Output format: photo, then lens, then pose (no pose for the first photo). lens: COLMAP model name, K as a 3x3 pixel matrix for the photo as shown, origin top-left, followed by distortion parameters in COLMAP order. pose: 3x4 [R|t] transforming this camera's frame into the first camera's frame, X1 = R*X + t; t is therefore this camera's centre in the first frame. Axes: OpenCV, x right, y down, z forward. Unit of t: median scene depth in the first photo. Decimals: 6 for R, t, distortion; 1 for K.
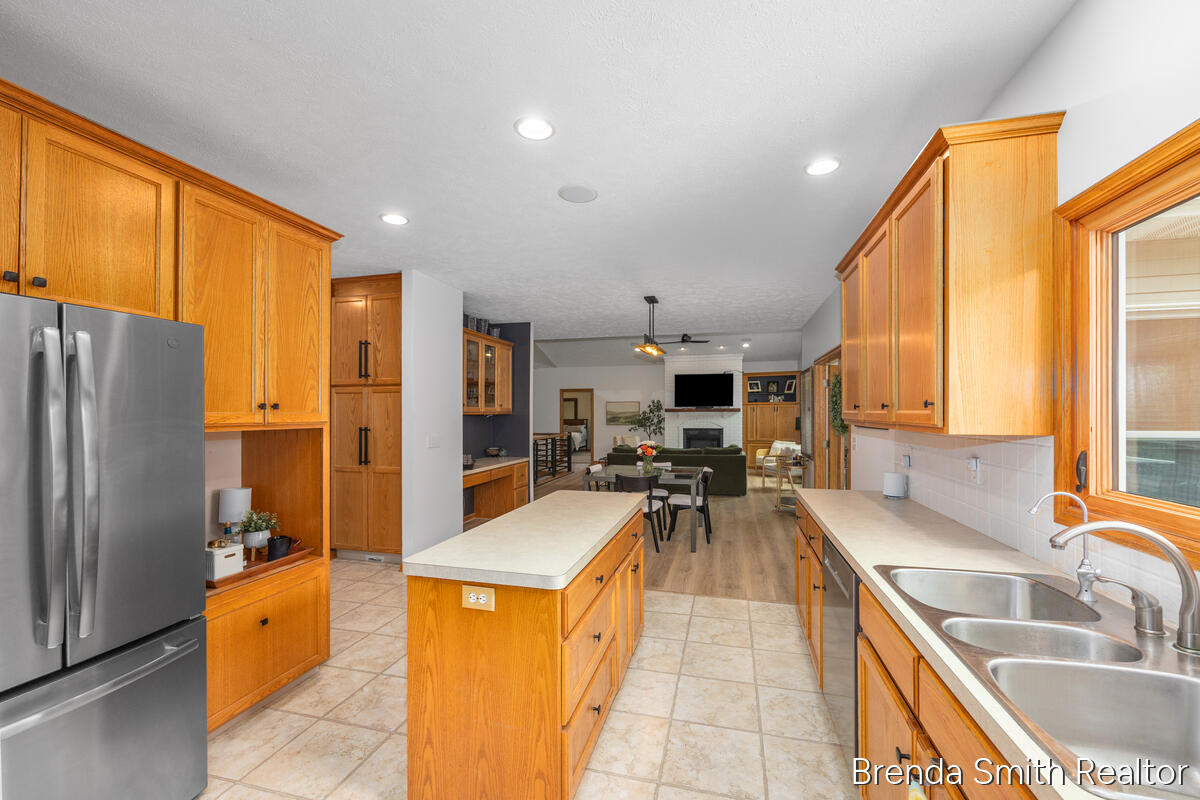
lens RADIAL K [[481.1, 0, 601.7], [0, 481.1, 407.6], [0, 0, 1]] dist [-0.001101, -0.000177]
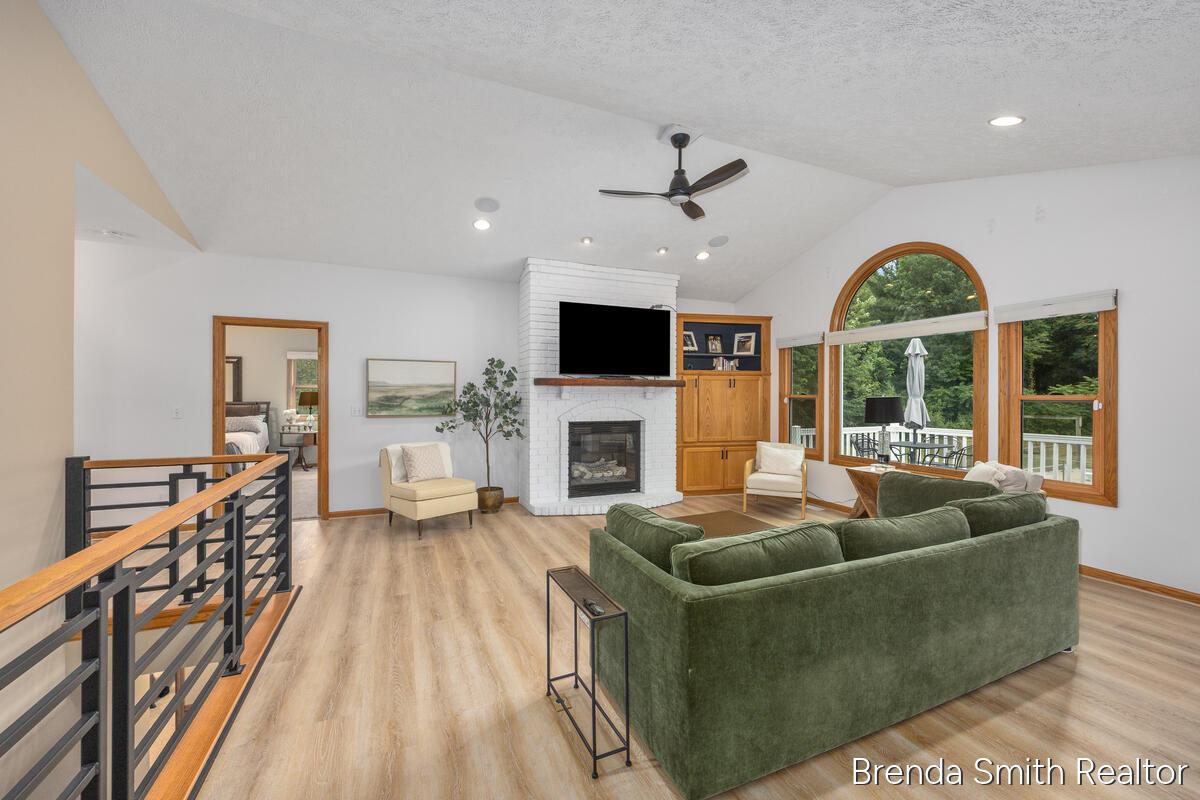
lens RADIAL K [[481.1, 0, 607.6], [0, 481.1, 394.0], [0, 0, 1]] dist [-0.001101, -0.000177]
pose [[0.778783, 0.005084, 0.627273, -0.094809], [-0.013428, 0.999873, 0.008568, 0.012742], [-0.627150, -0.015095, 0.778752, 0.650012]]
